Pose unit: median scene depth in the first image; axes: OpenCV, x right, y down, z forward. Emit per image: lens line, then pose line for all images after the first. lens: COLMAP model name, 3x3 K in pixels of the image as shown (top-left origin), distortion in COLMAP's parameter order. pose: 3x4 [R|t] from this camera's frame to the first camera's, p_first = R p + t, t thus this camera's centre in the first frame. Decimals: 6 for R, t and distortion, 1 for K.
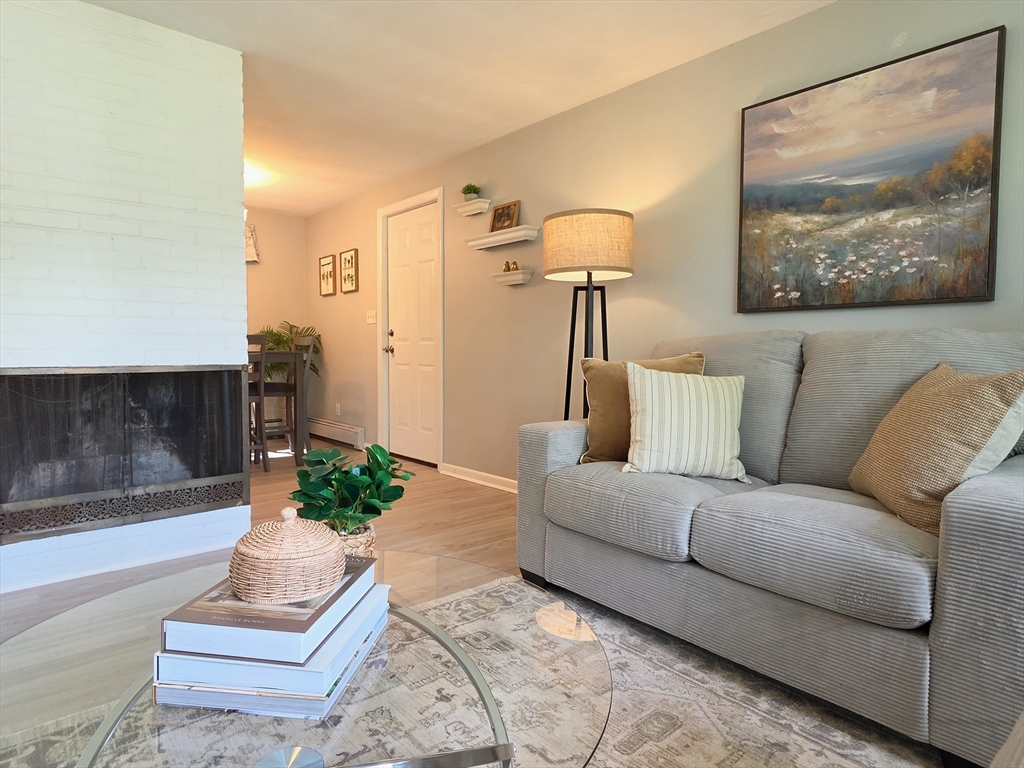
lens RADIAL K [[593.9, 0, 502.5], [0, 593.9, 385.1], [0, 0, 1]] dist [-0.005113, -0.001507]
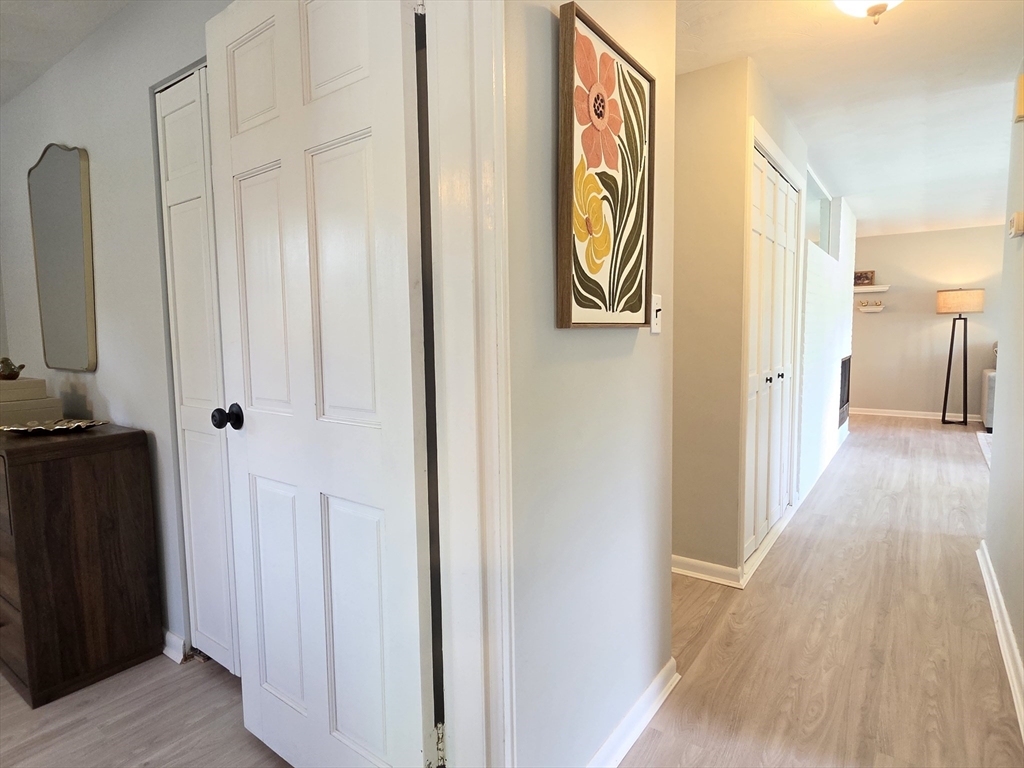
lens RADIAL K [[593.9, 0, 493.4], [0, 593.9, 382.9], [0, 0, 1]] dist [-0.005113, -0.001507]
pose [[0.973228, -0.038610, 0.226574, -2.613252], [0.032831, 0.999034, 0.029223, -0.046225], [-0.227483, -0.021002, 0.973556, -1.030289]]
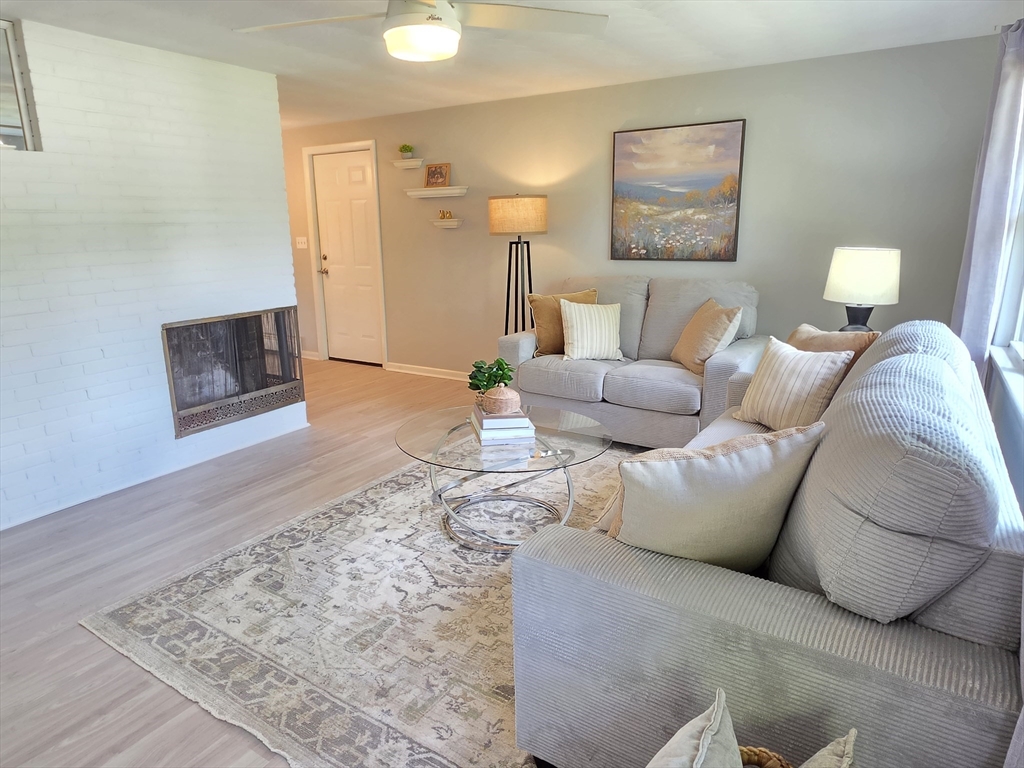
lens RADIAL K [[637.4, 0, 501.6], [0, 637.4, 381.7], [0, 0, 1]] dist [-0.003222, -0.001060]
pose [[0.958607, -0.085065, 0.271727, -0.446889], [0.034889, 0.982230, 0.184410, -0.137511], [-0.282586, -0.167296, 0.944541, -0.714316]]
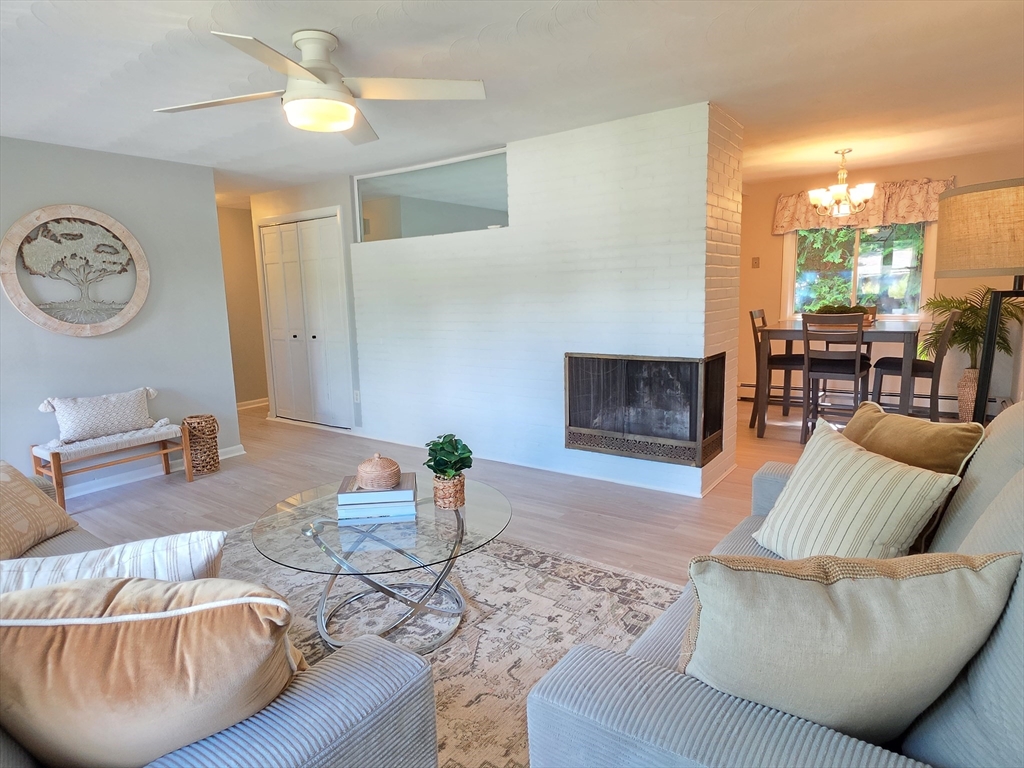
lens RADIAL K [[593.9, 0, 503.8], [0, 593.9, 380.6], [0, 0, 1]] dist [-0.005113, -0.001507]
pose [[0.221925, 0.137640, -0.965300, 0.790723], [-0.028678, 0.990480, 0.134637, -0.166183], [0.974642, -0.002196, 0.223760, 0.357911]]
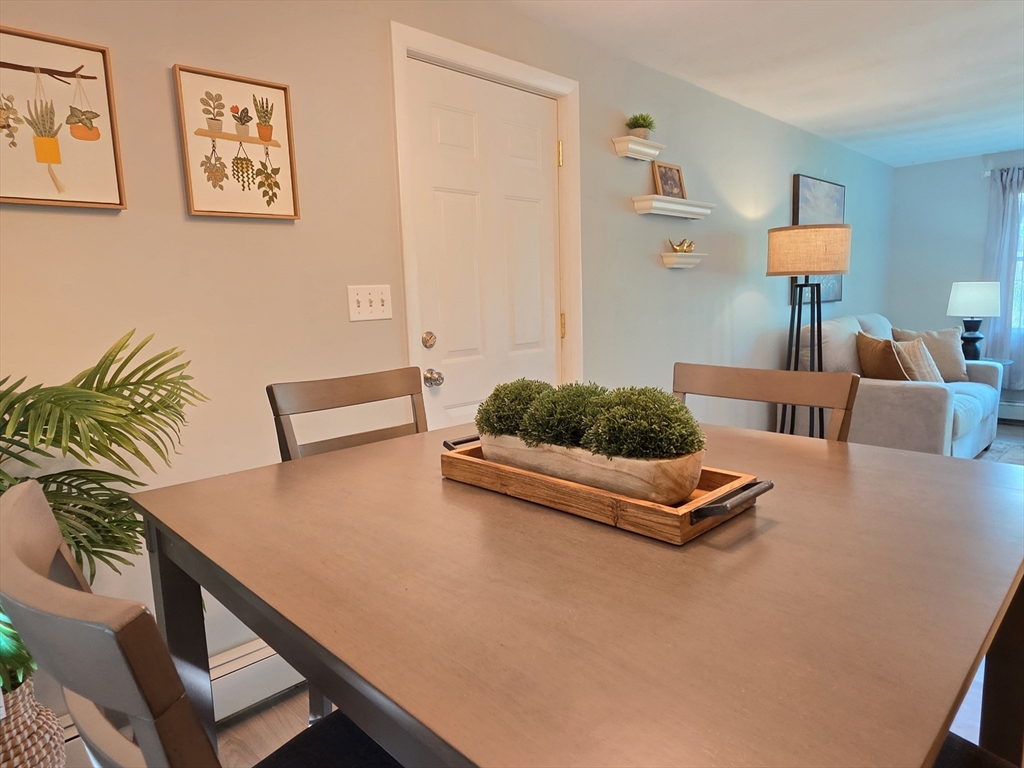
lens RADIAL K [[624.2, 0, 496.1], [0, 624.2, 385.8], [0, 0, 1]] dist [-0.021003, 0.009536]
pose [[-0.037909, -0.137888, 0.989722, -1.339797], [0.093948, 0.985555, 0.140906, -0.238008], [-0.994855, 0.098324, -0.024407, 2.012730]]
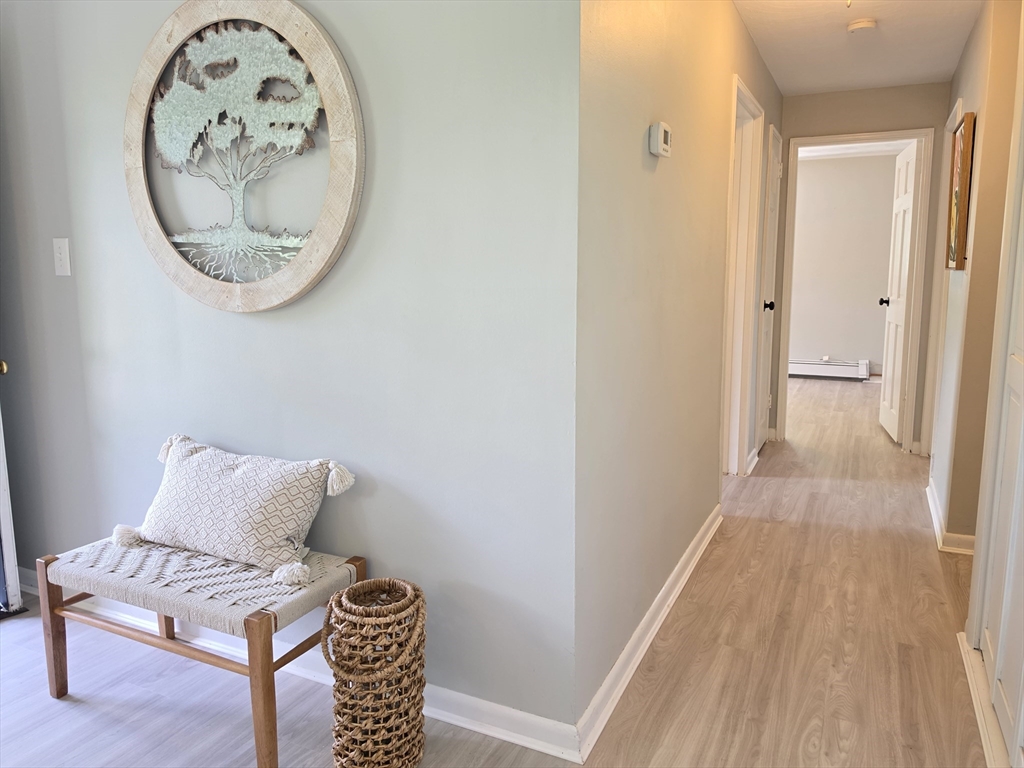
lens RADIAL K [[711.2, 0, 526.7], [0, 711.2, 368.7], [0, 0, 1]] dist [0.009790, -0.016262]
pose [[-0.916690, 0.053728, -0.395972, -1.036923], [-0.026423, 0.980601, 0.194225, -0.138993], [0.398725, 0.188507, -0.897487, 0.488586]]
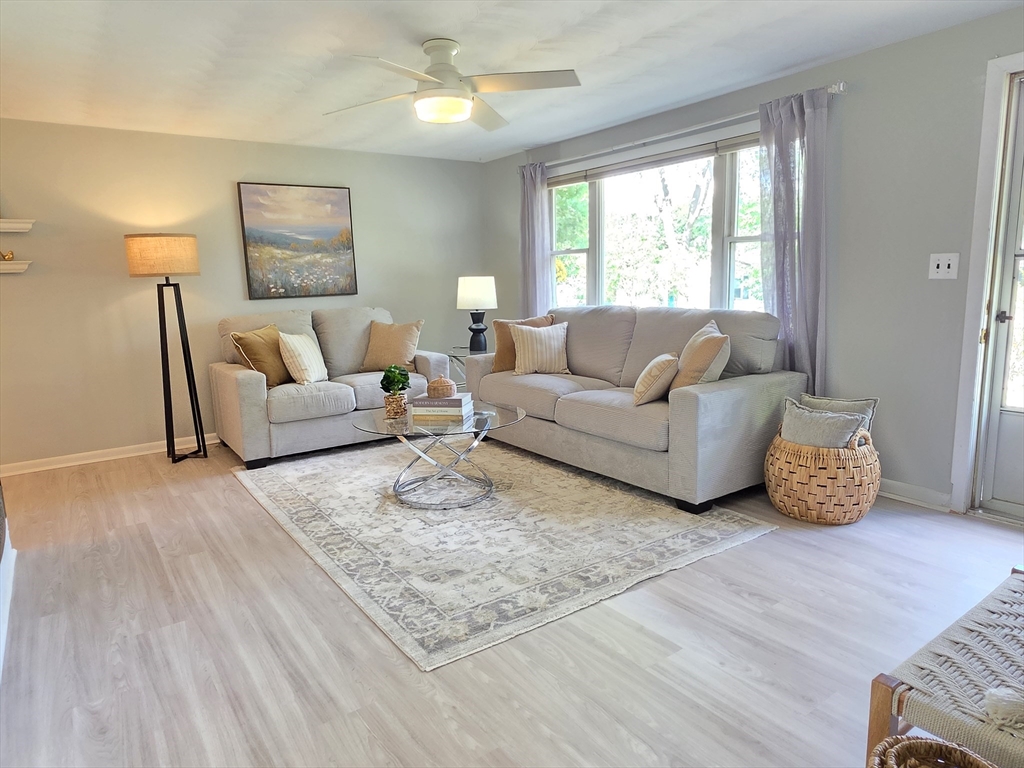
lens RADIAL K [[637.4, 0, 499.5], [0, 637.4, 383.5], [0, 0, 1]] dist [-0.003222, -0.001060]
pose [[0.102986, -0.170290, 0.979997, -1.545785], [0.093146, 0.982558, 0.160947, -0.123445], [-0.990312, 0.074708, 0.117052, 0.071995]]
